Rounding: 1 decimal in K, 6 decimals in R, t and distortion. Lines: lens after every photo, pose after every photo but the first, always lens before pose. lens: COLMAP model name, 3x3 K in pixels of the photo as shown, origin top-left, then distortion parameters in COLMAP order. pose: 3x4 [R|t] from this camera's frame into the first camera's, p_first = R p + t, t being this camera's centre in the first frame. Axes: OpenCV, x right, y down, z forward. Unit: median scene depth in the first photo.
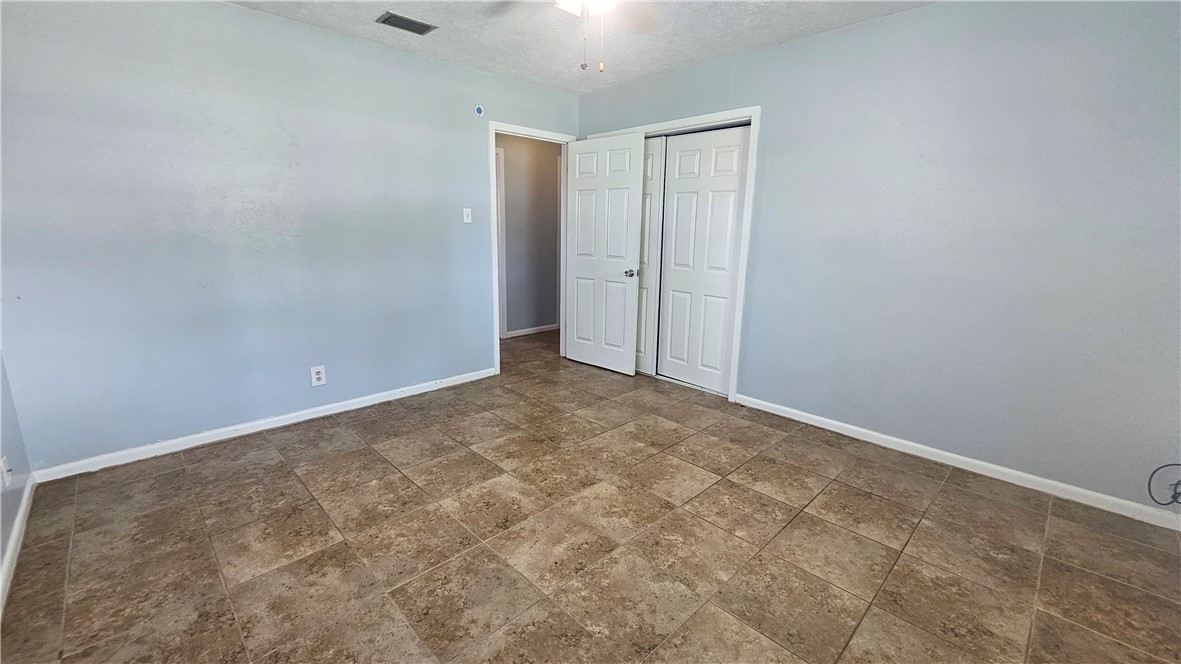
lens RADIAL K [[485.2, 0, 589.7], [0, 485.2, 329.4], [0, 0, 1]] dist [-0.000546, -0.000638]
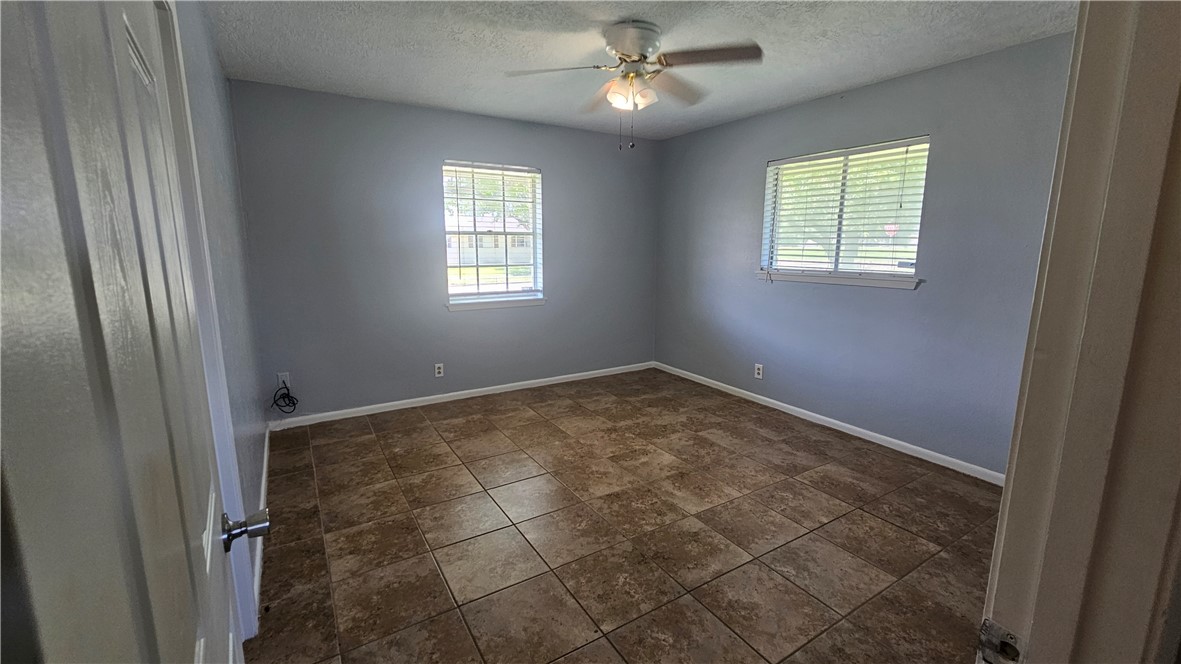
lens RADIAL K [[485.2, 0, 591.2], [0, 485.2, 334.3], [0, 0, 1]] dist [-0.000546, -0.000638]
pose [[-0.975636, -0.057451, 0.211739, -0.180513], [0.028636, 0.923504, 0.382519, -0.473435], [-0.217518, 0.379263, -0.899359, 2.022756]]
